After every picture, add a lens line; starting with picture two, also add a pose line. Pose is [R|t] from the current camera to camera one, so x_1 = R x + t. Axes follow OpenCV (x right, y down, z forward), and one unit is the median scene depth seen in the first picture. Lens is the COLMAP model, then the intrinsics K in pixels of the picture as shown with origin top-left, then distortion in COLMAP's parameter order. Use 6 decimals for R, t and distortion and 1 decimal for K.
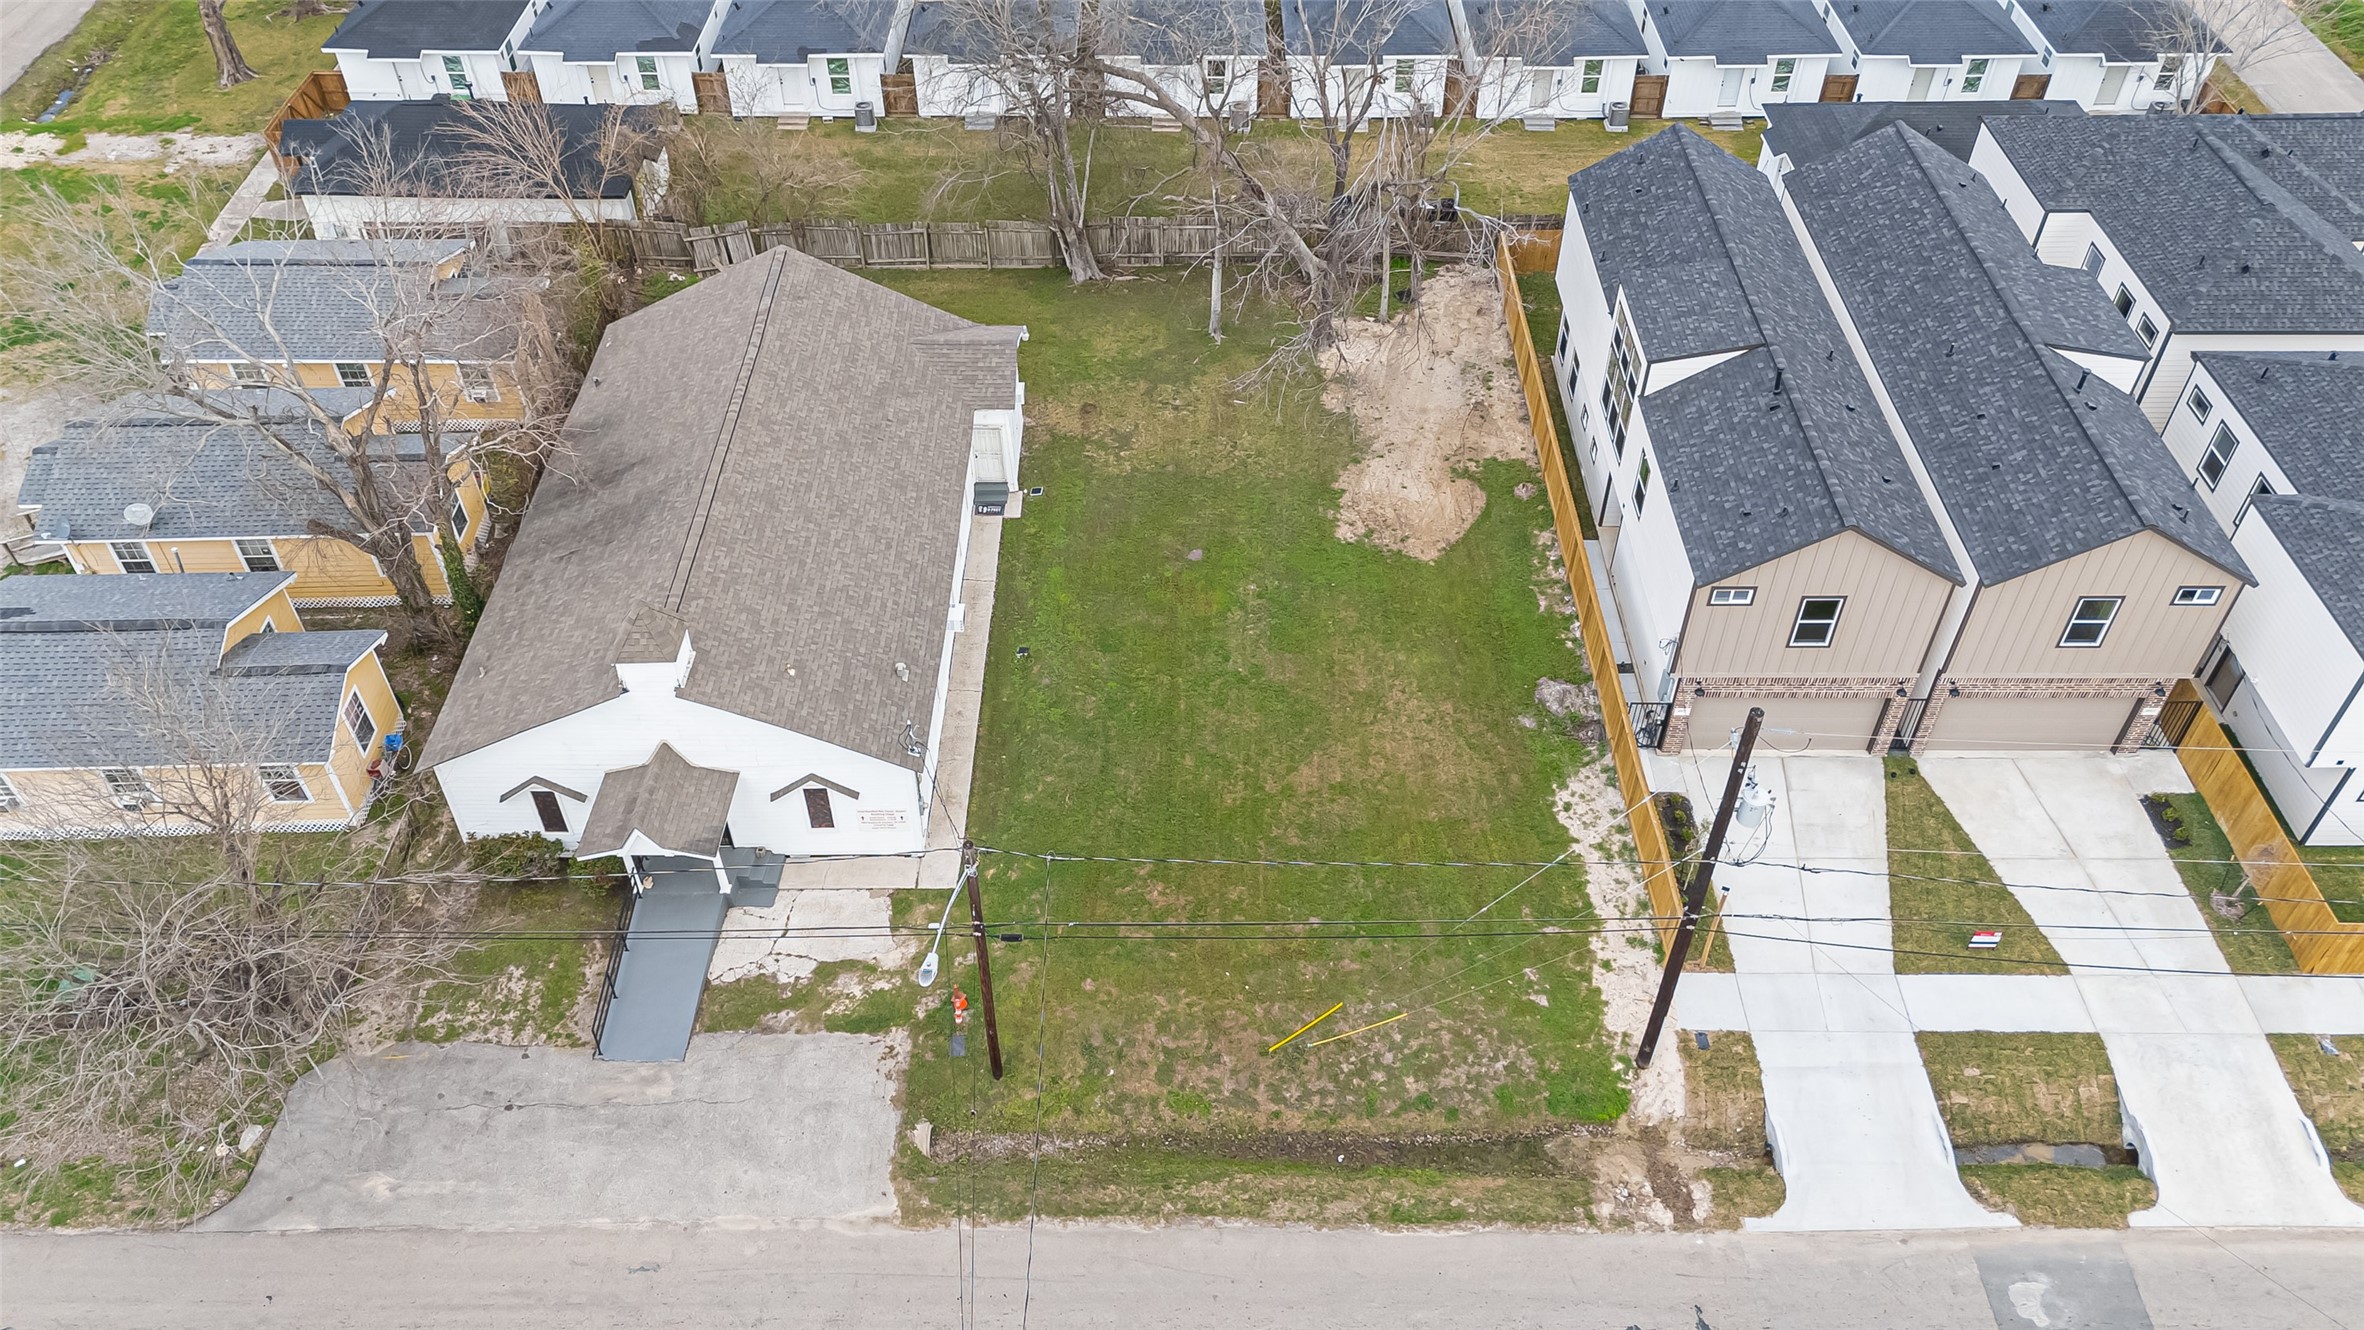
lens RADIAL K [[1738.8, 0, 1188.9], [0, 1738.8, 670.4], [0, 0, 1]] dist [0.054838, -0.043965]
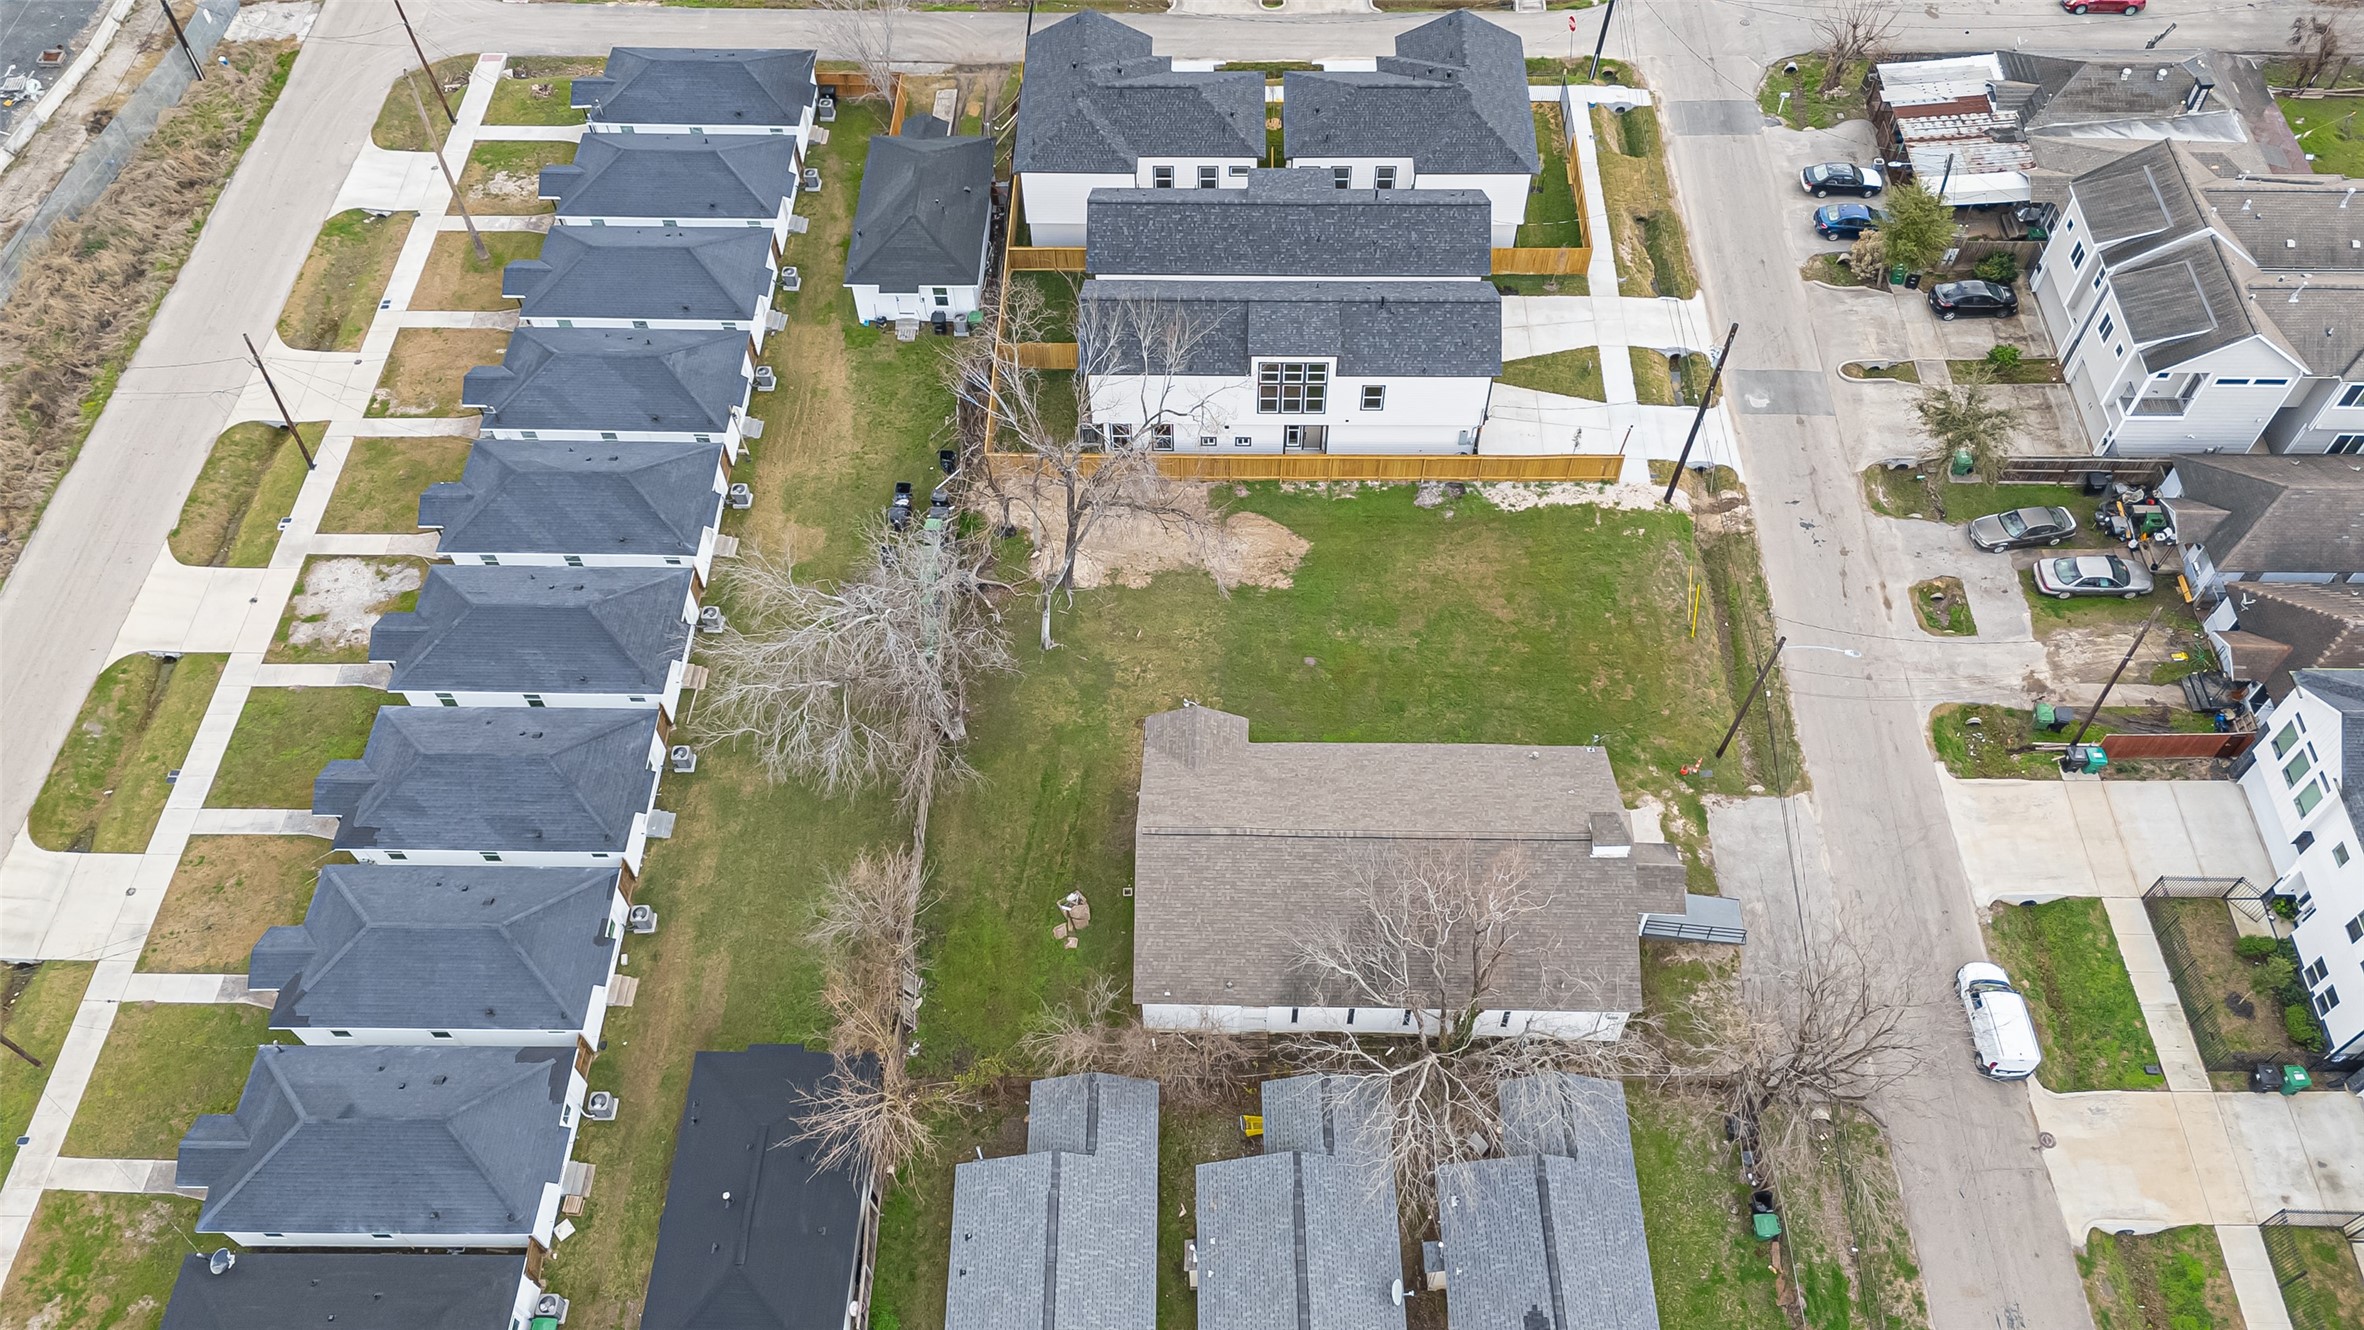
lens RADIAL K [[1738.8, 0, 1184.1], [0, 1738.8, 663.8], [0, 0, 1]] dist [0.054838, -0.043965]
pose [[0.024548, -0.815879, 0.577702, -1.115716], [0.700129, 0.426524, 0.572622, -1.286110], [-0.713594, 0.390409, 0.581691, 0.243285]]
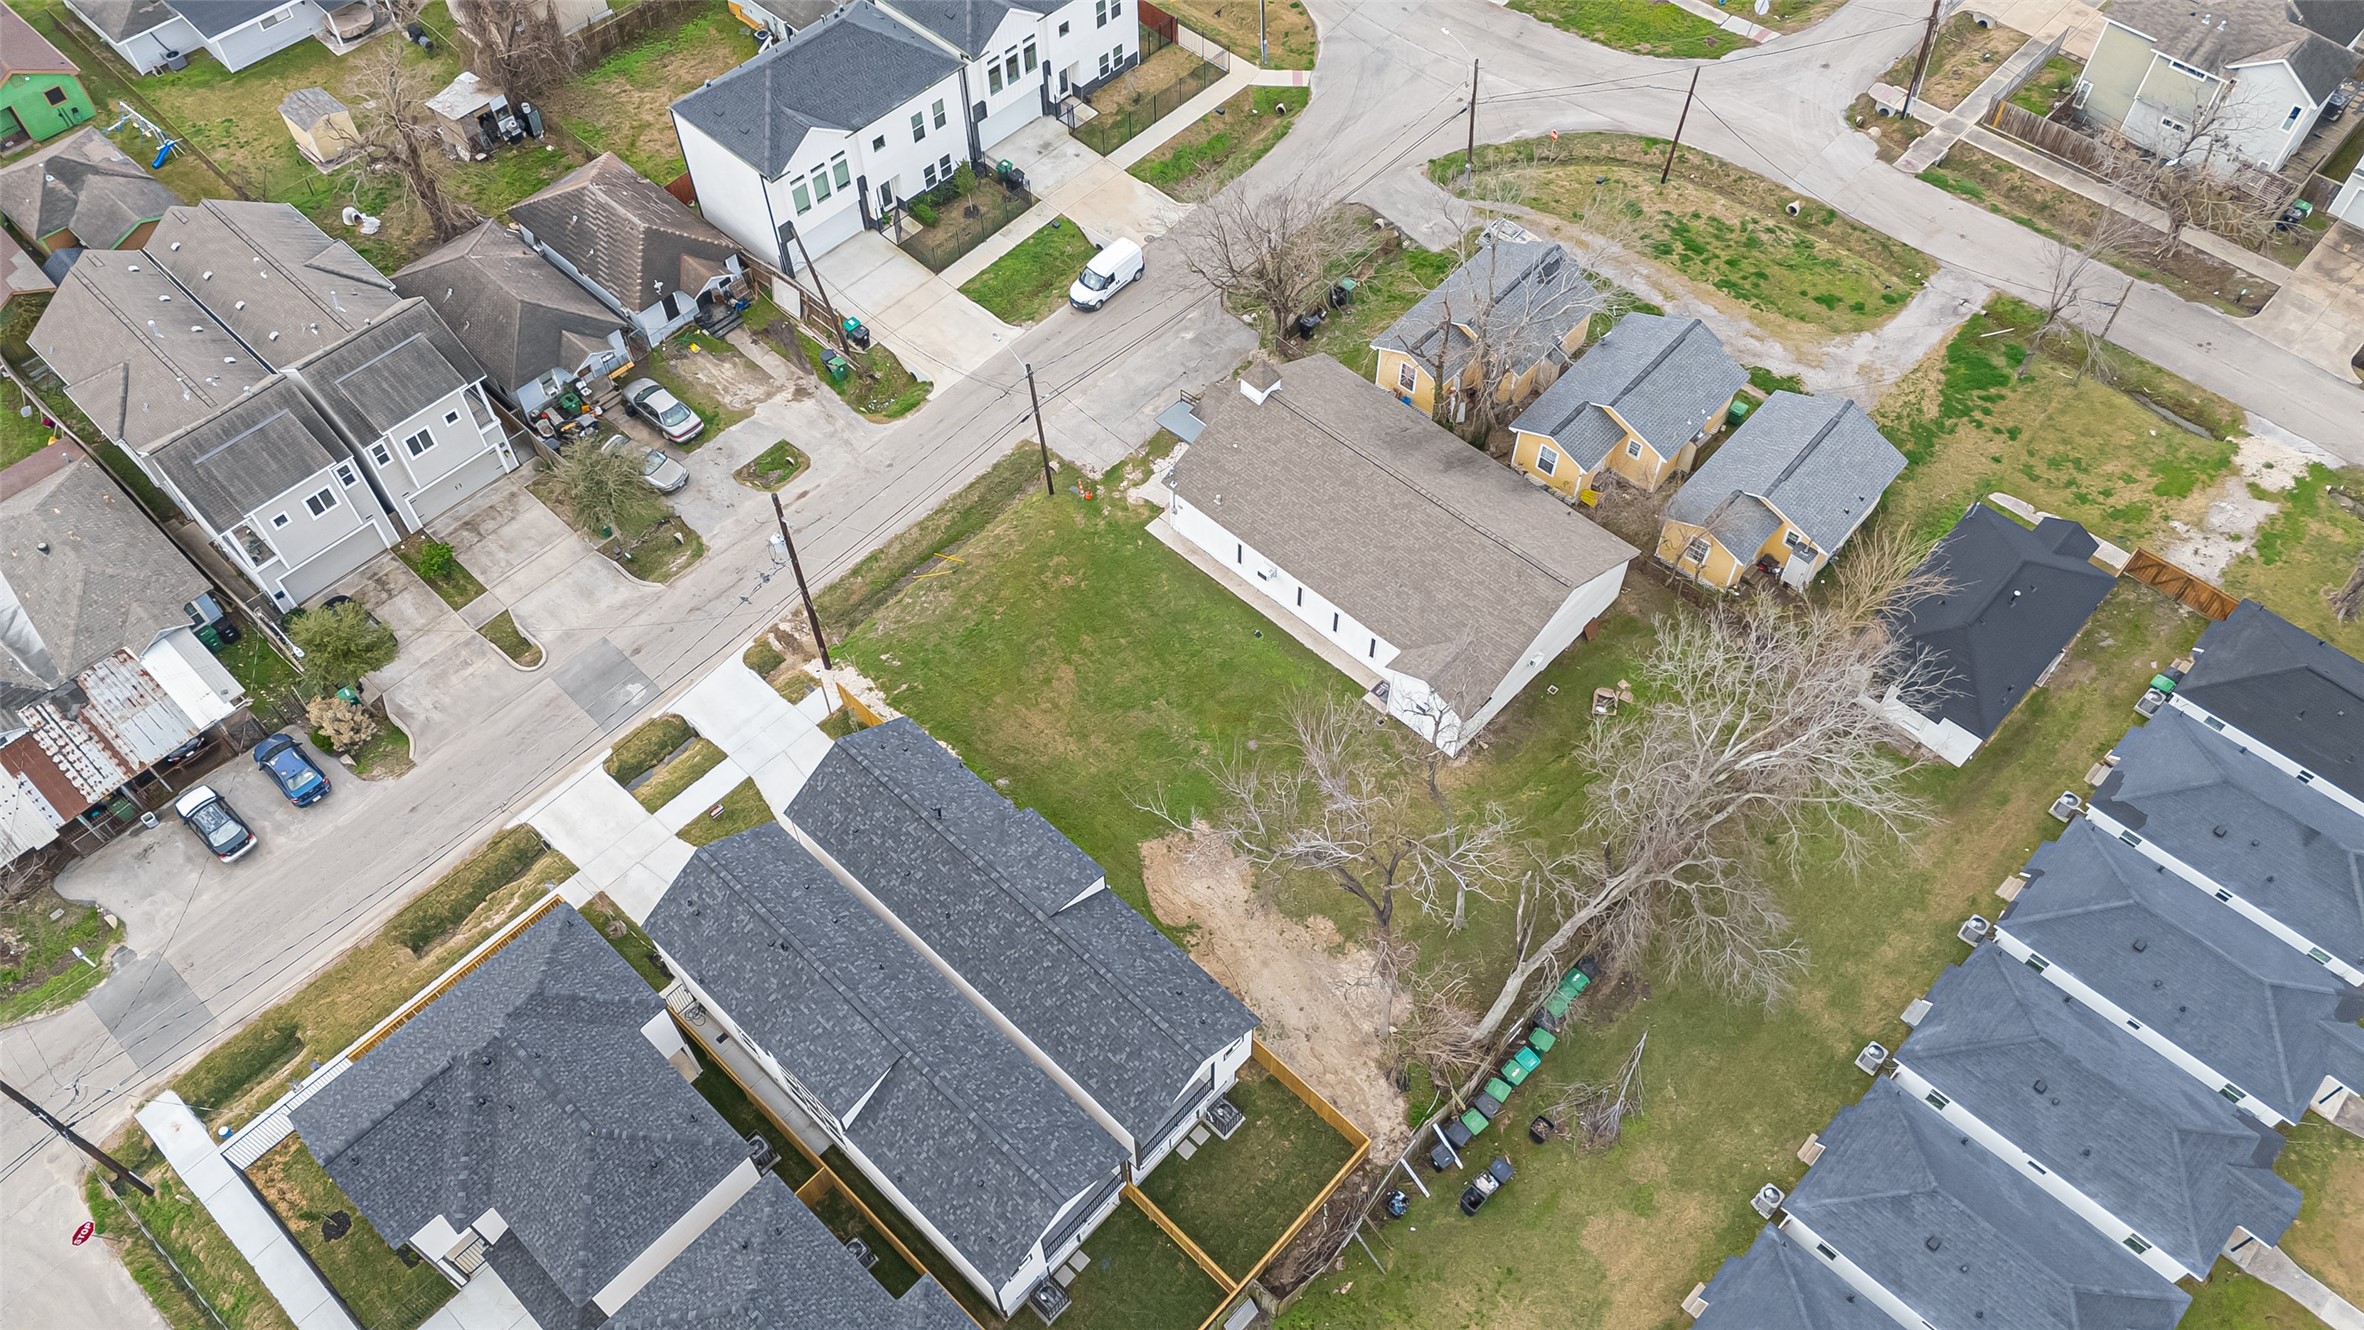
lens RADIAL K [[1738.8, 0, 1193.9], [0, 1738.8, 673.3], [0, 0, 1]] dist [0.054838, -0.043965]
pose [[-0.685386, 0.593286, -0.422206, 0.801390], [-0.499934, 0.038185, 0.865222, -1.692759], [0.529446, 0.804086, 0.270432, 0.653879]]
